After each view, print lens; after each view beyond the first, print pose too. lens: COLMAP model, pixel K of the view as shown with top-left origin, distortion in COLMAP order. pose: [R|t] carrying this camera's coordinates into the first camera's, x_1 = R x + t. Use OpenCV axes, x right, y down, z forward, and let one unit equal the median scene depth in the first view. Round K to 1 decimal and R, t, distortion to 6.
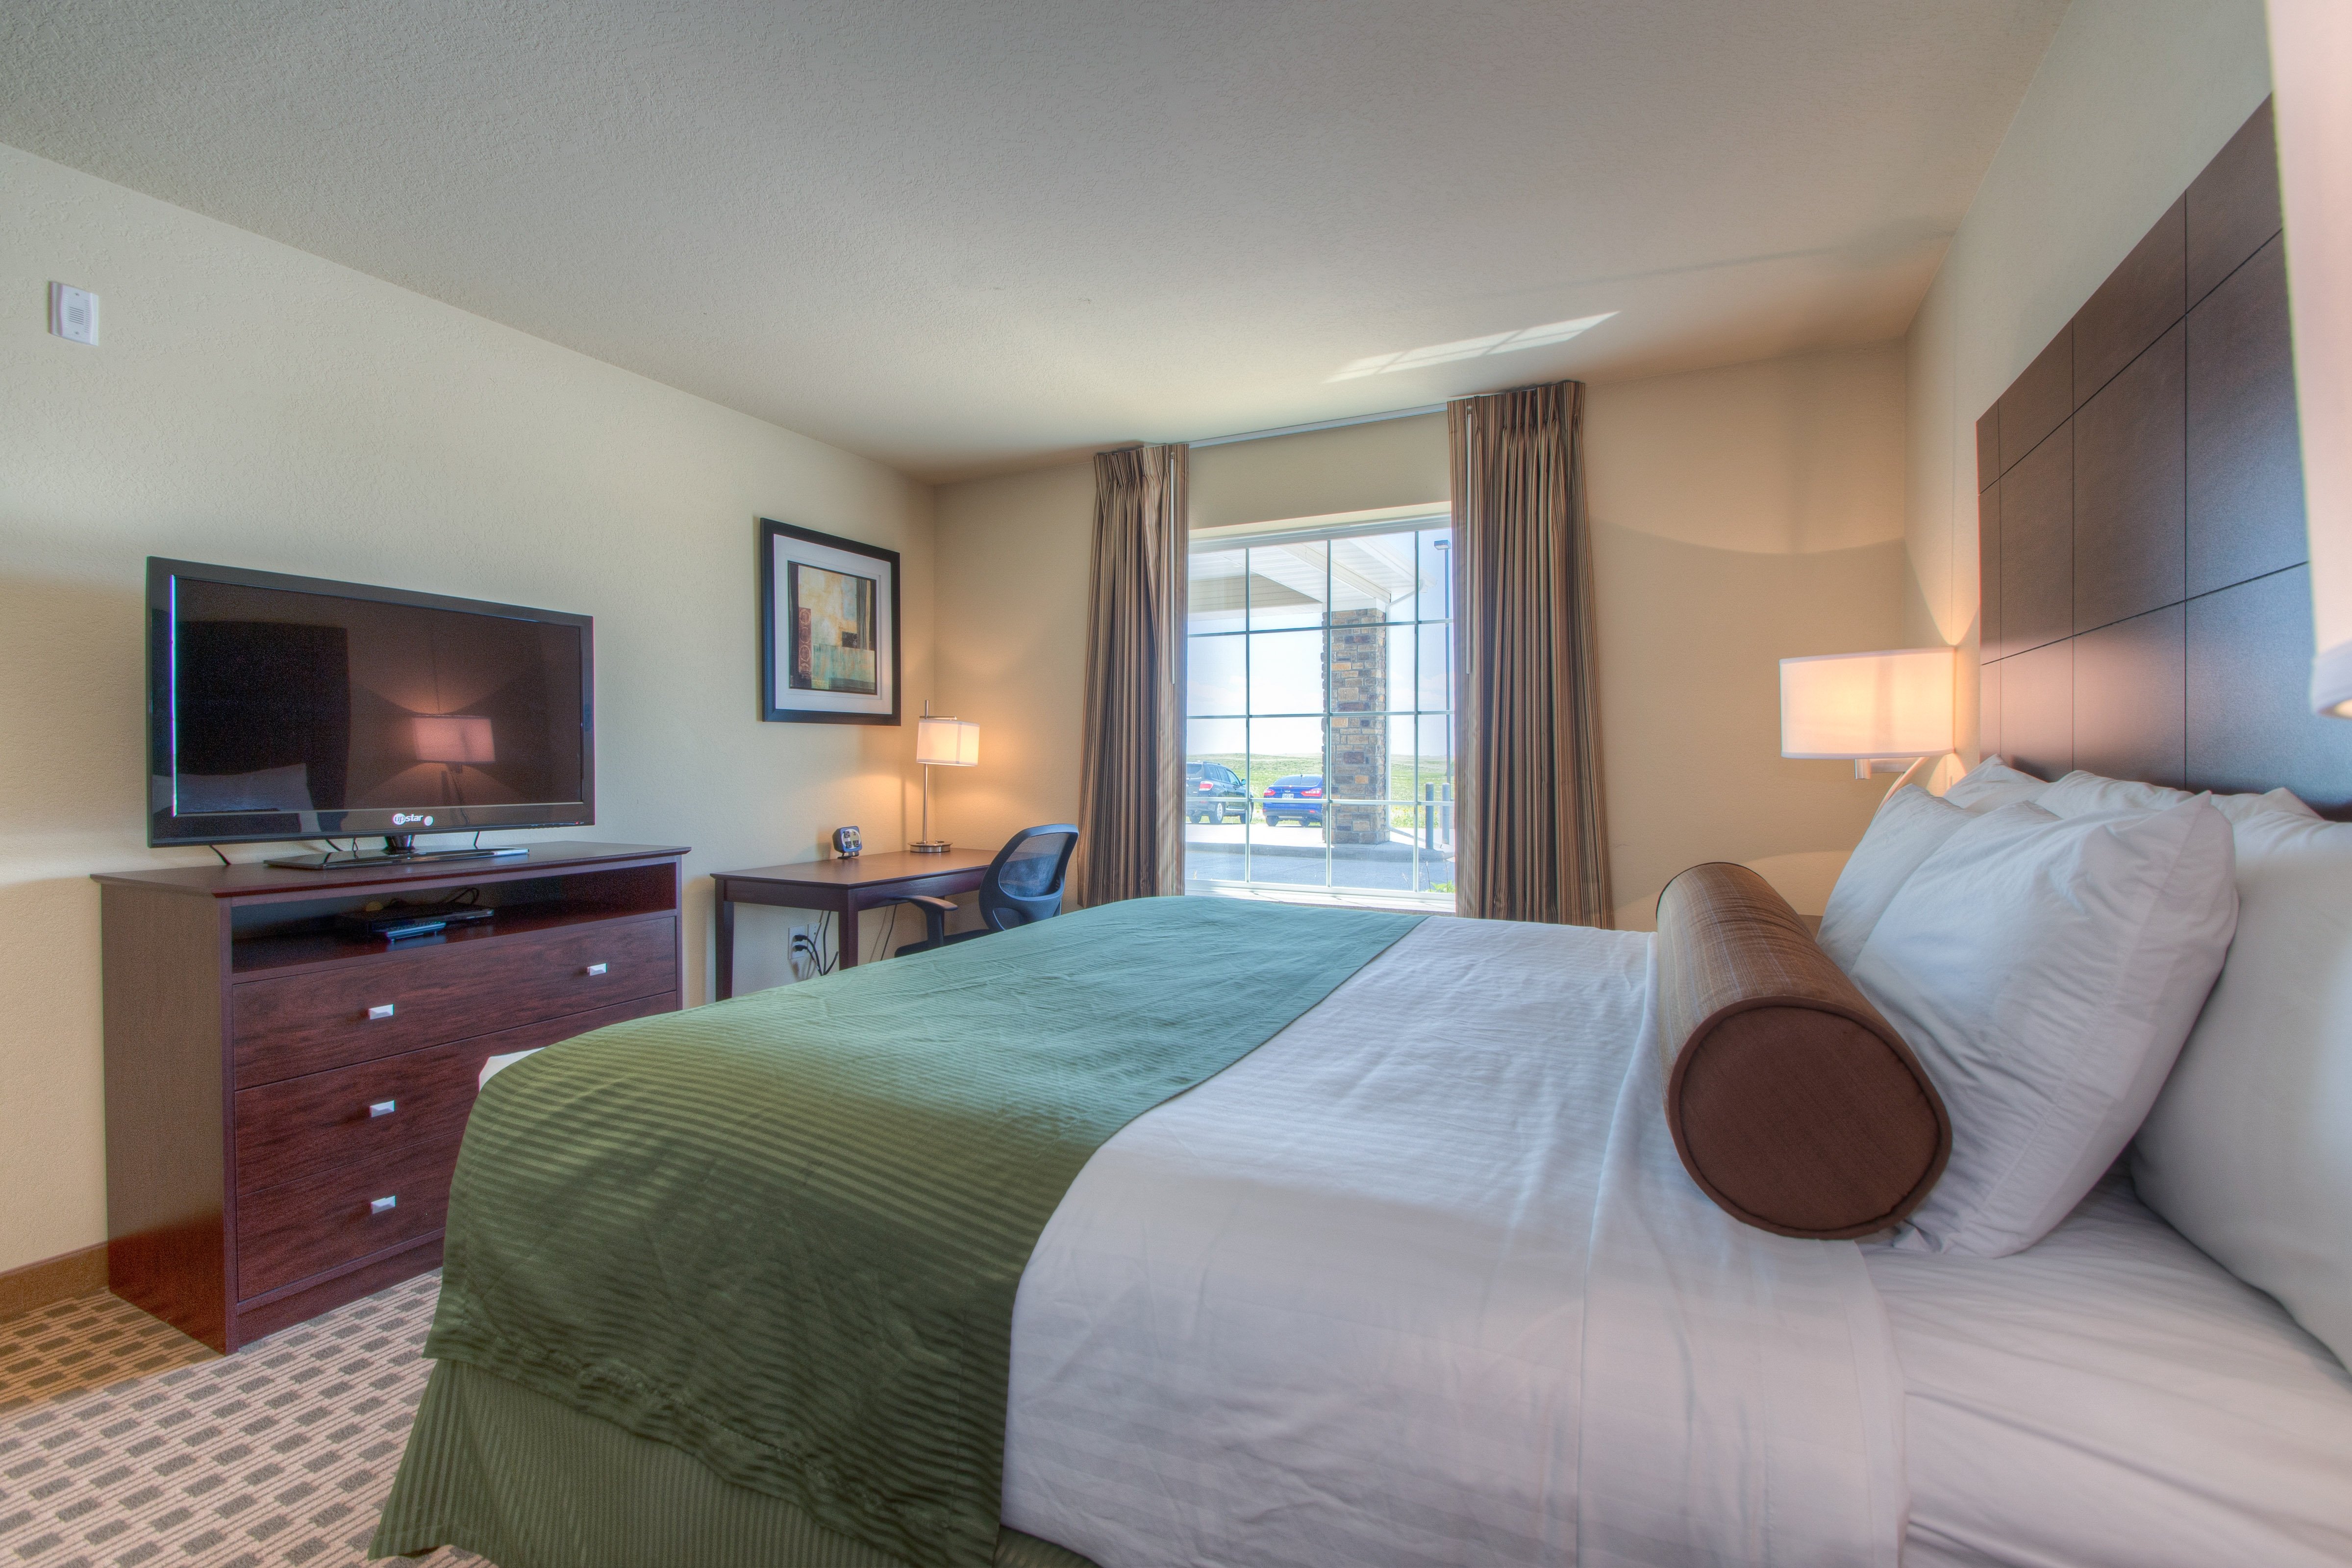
lens RADIAL K [[1060.7, 0, 1170.6], [0, 1060.7, 772.5], [0, 0, 1]] dist [0.016289, -0.010946]
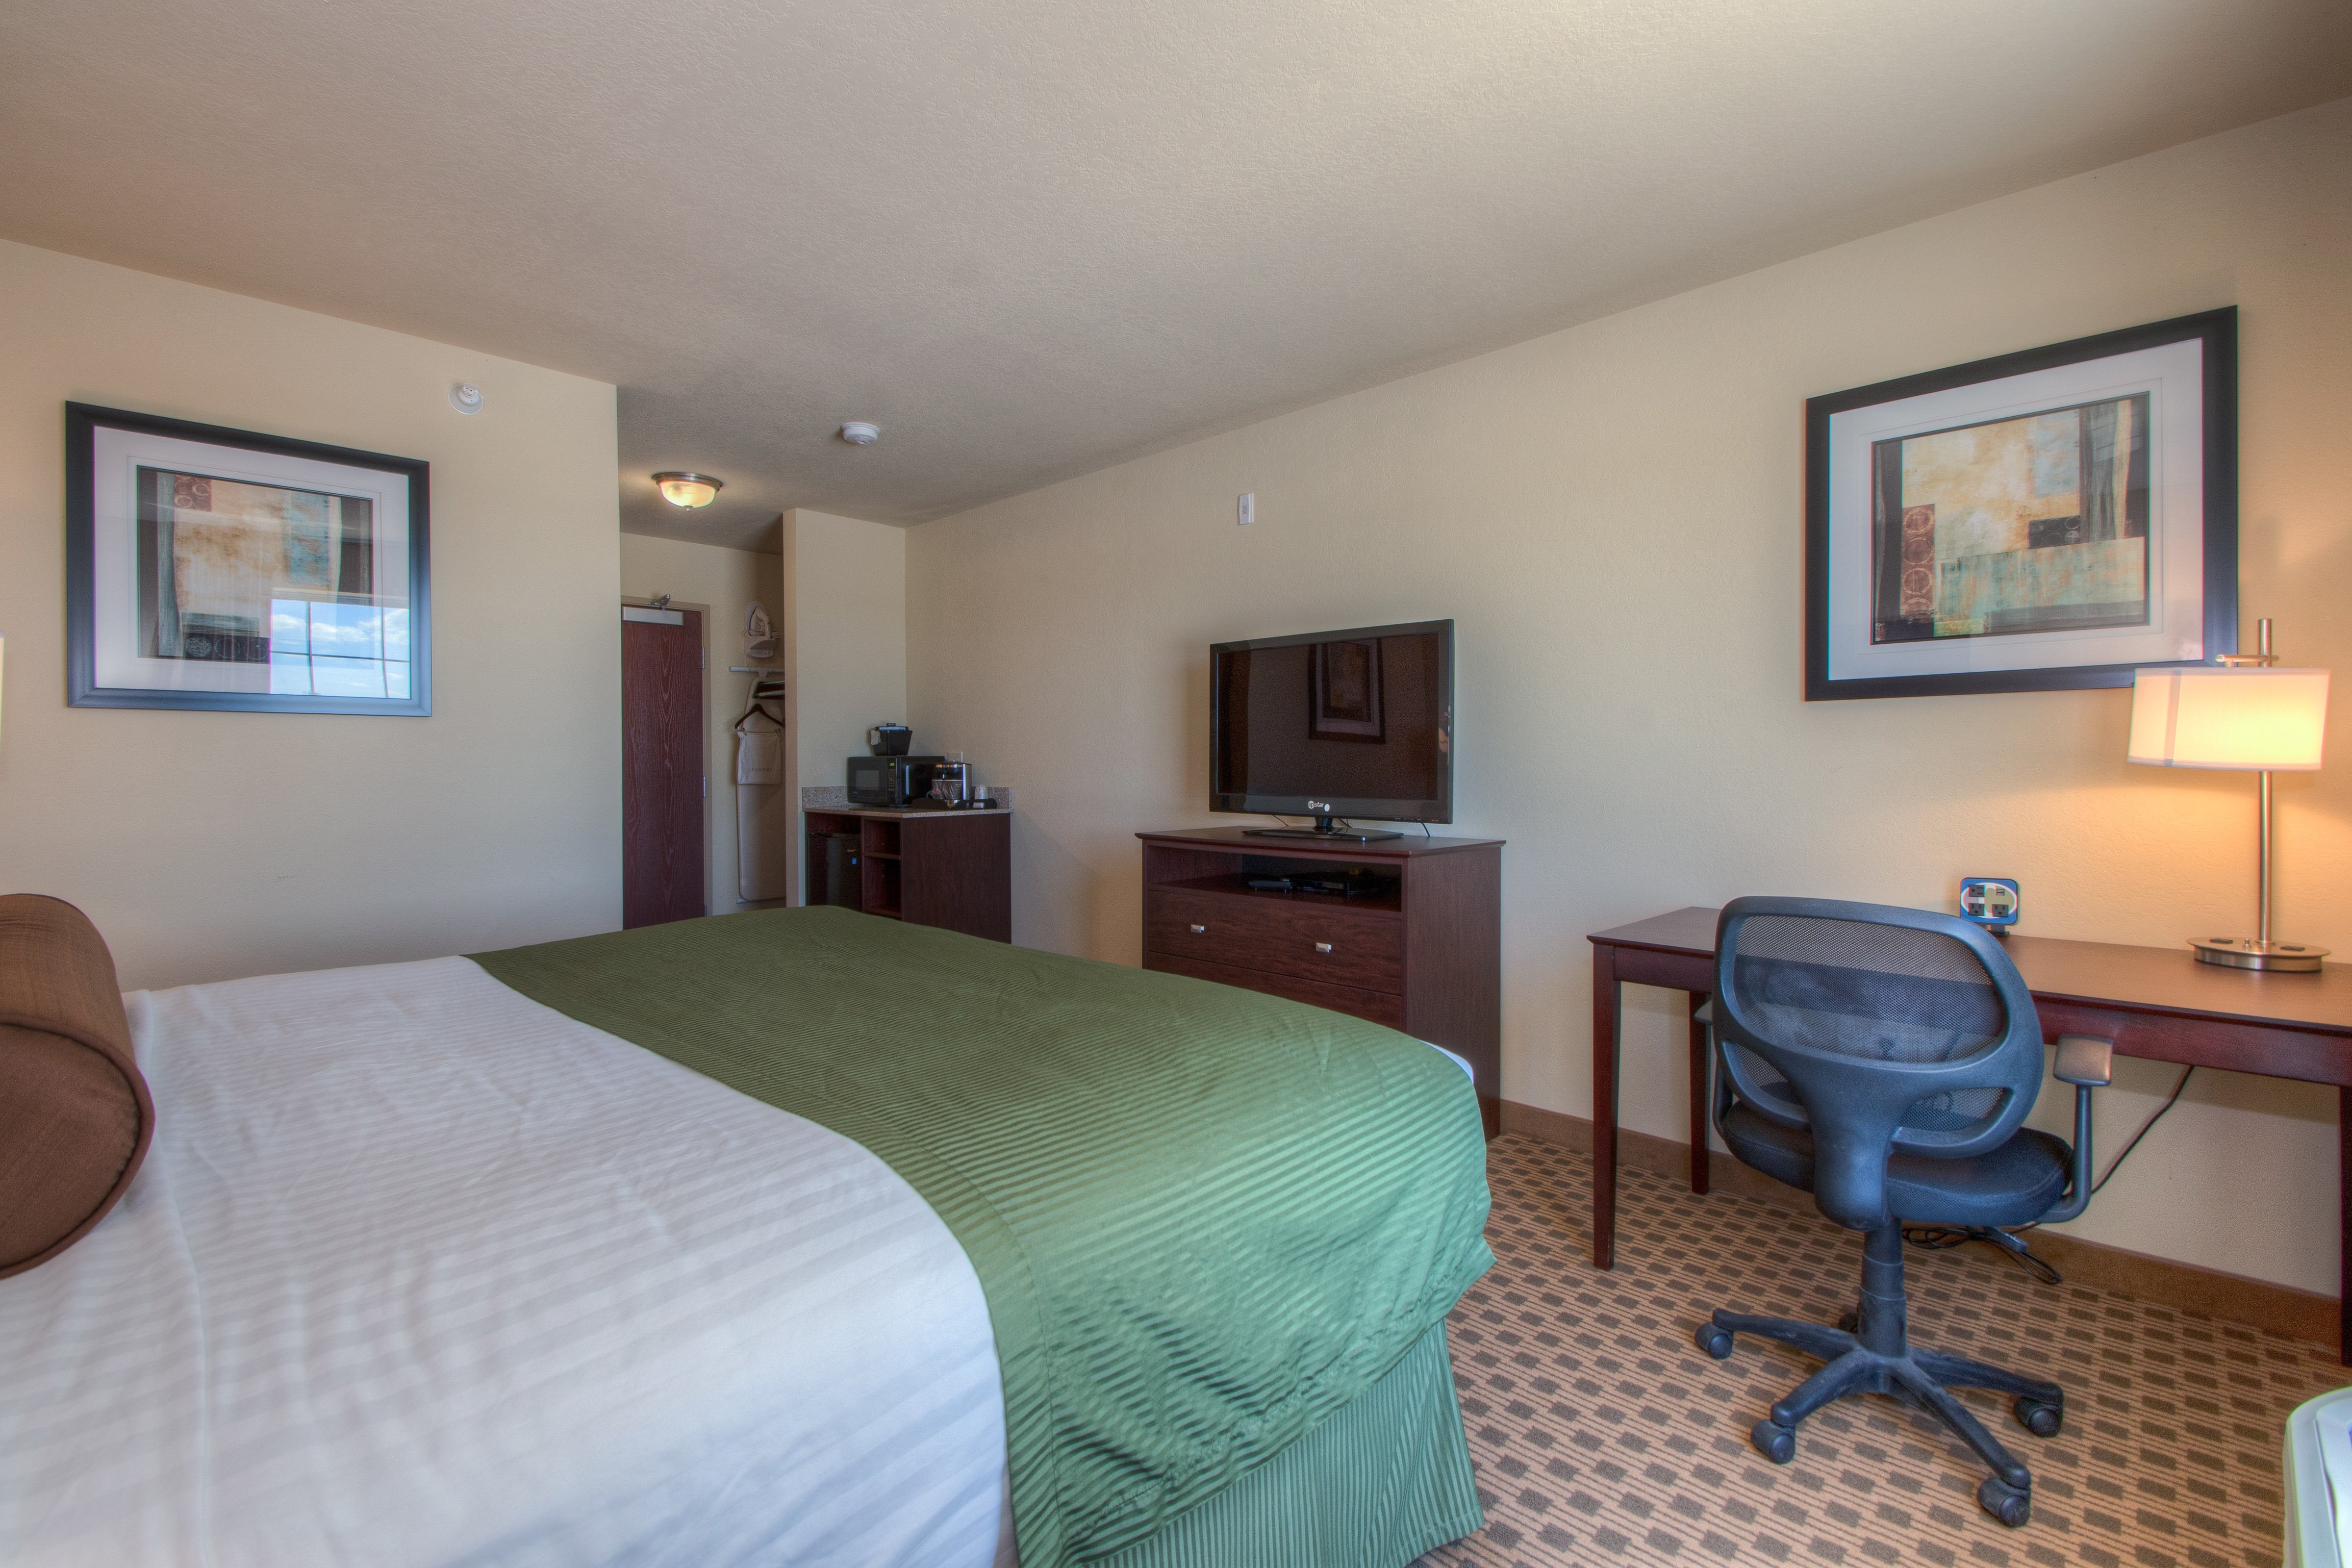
lens RADIAL K [[1060.8, 0, 1161.6], [0, 1060.8, 770.8], [0, 0, 1]] dist [0.016289, -0.010946]
pose [[-0.300544, 0.013232, -0.953676, 0.357702], [-0.004741, 0.999871, 0.015367, -0.011170], [0.953756, 0.009140, -0.300442, 0.758258]]
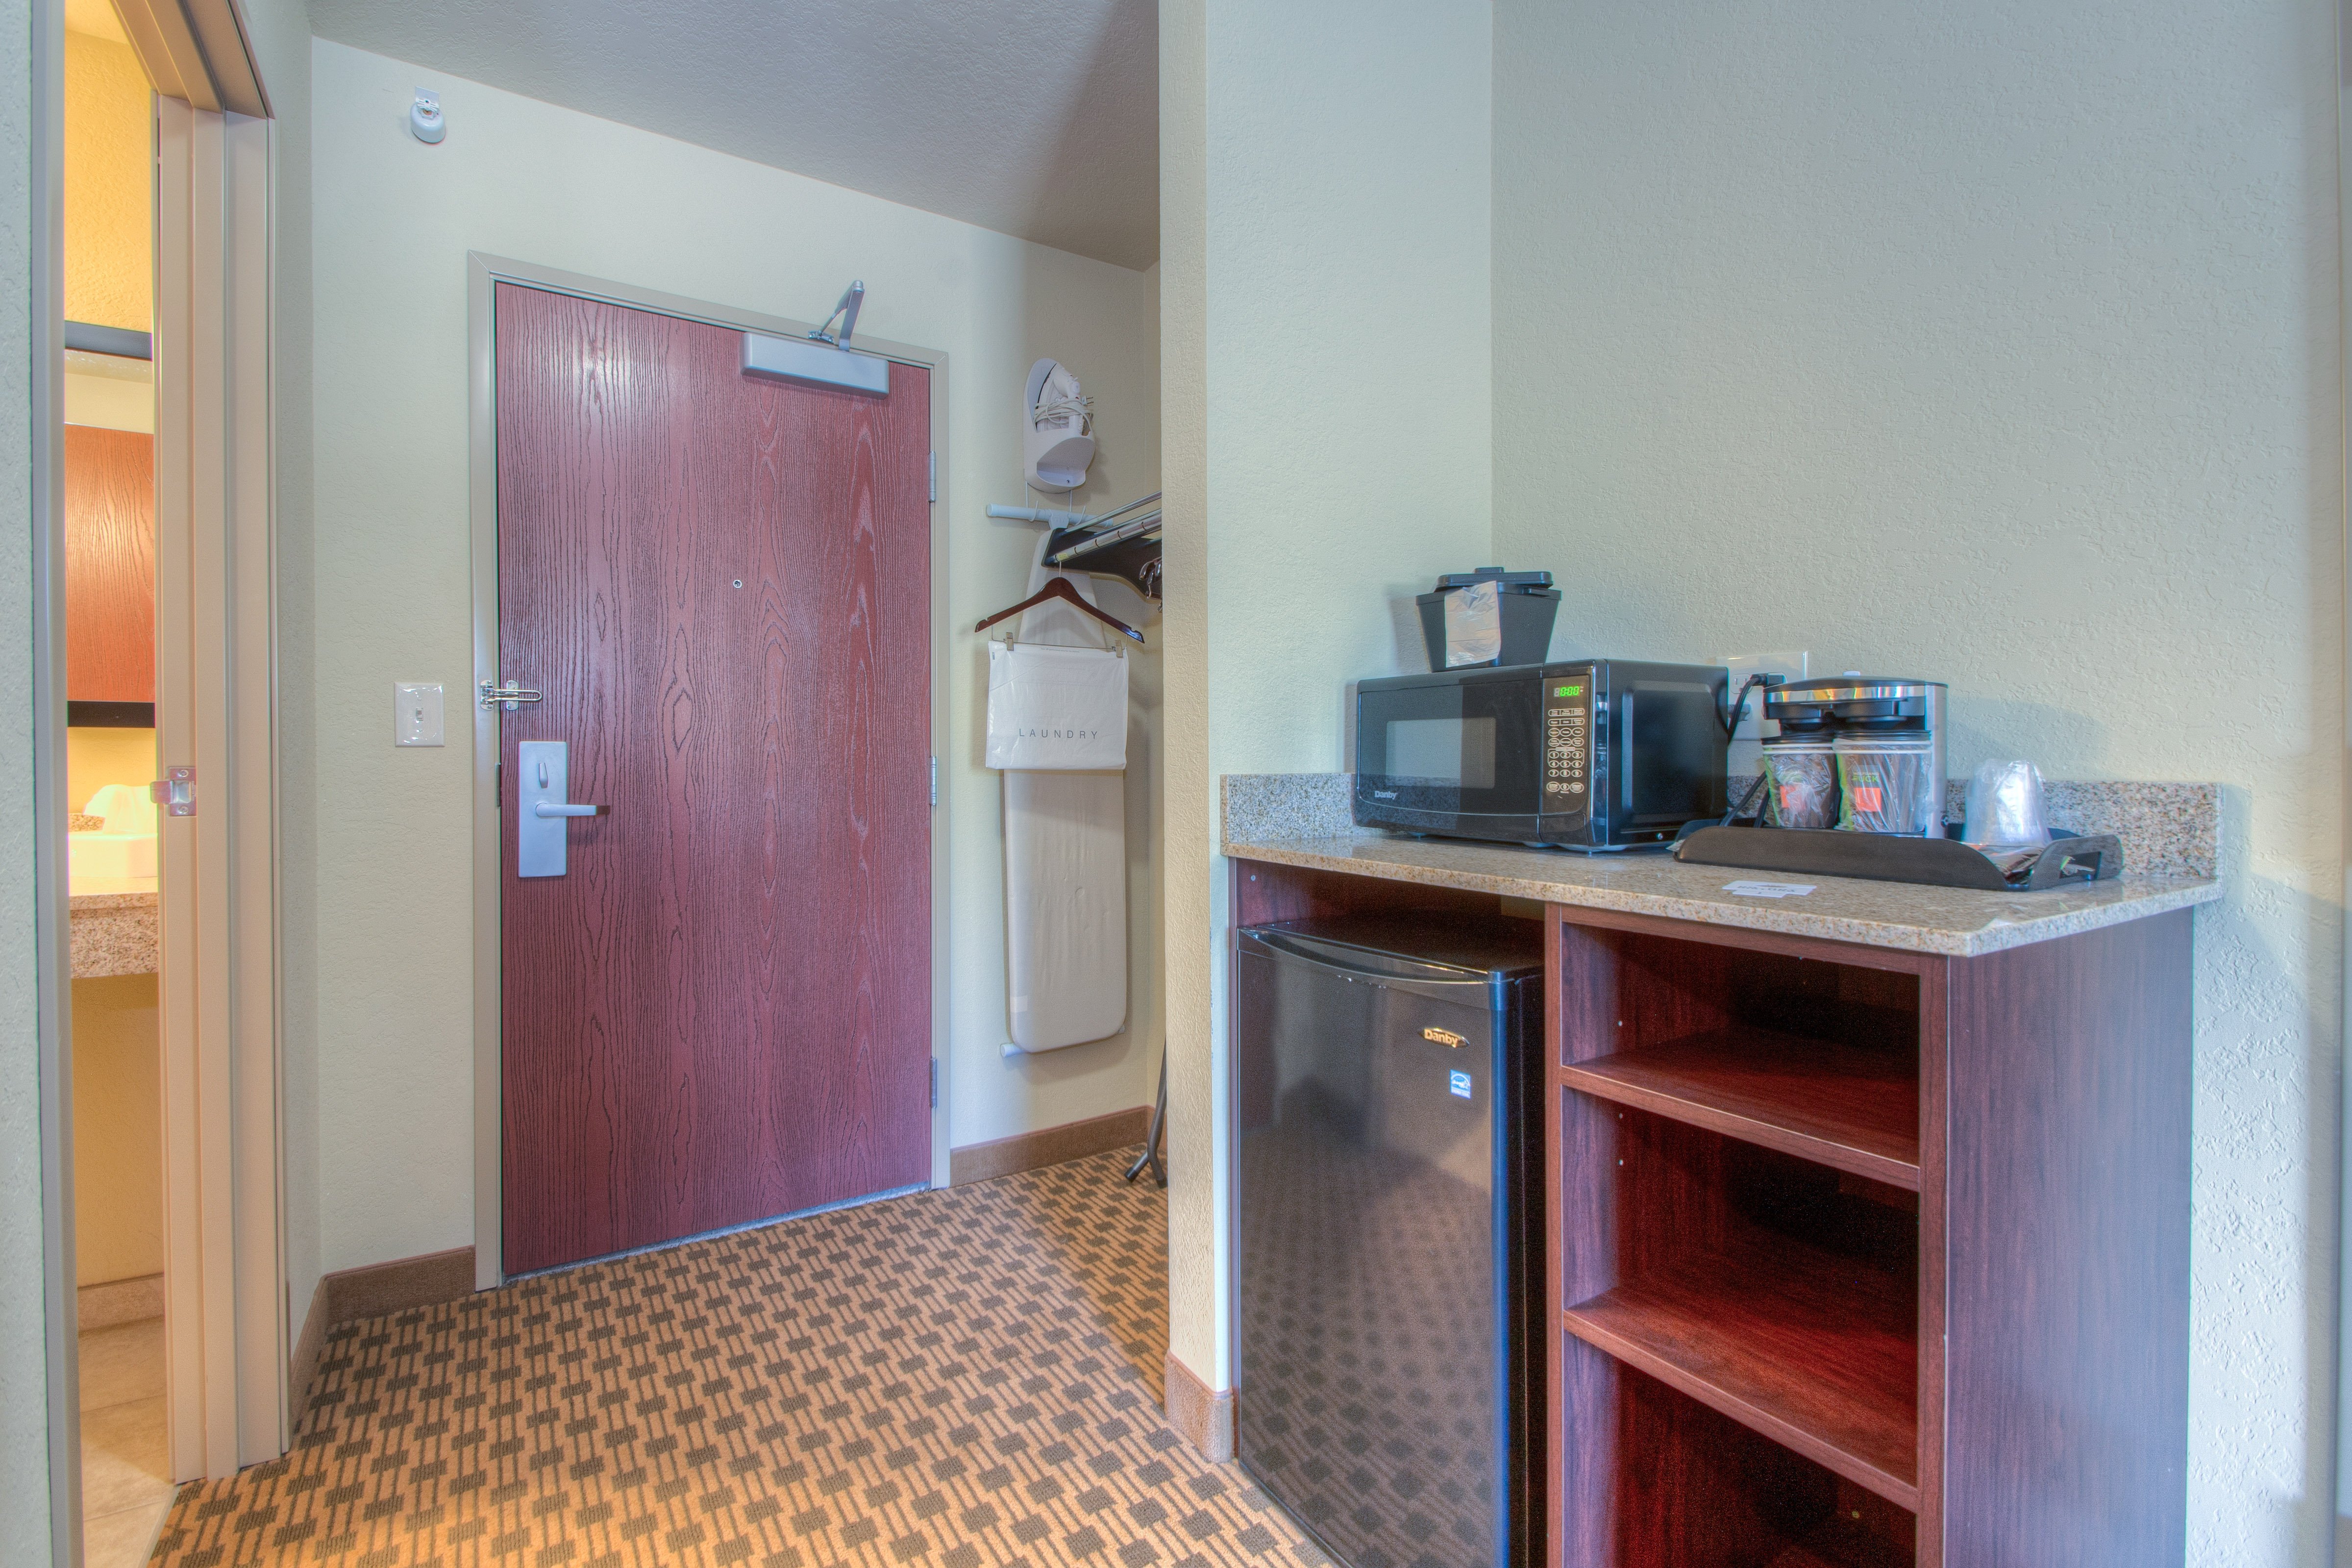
lens RADIAL K [[1060.9, 0, 1166.7], [0, 1060.9, 777.2], [0, 0, 1]] dist [0.016289, -0.010946]
pose [[-0.519633, 0.014999, -0.854258, 0.350357], [-0.011503, 0.999632, 0.024548, -0.010848], [0.854312, 0.022583, -0.519270, 0.752228]]
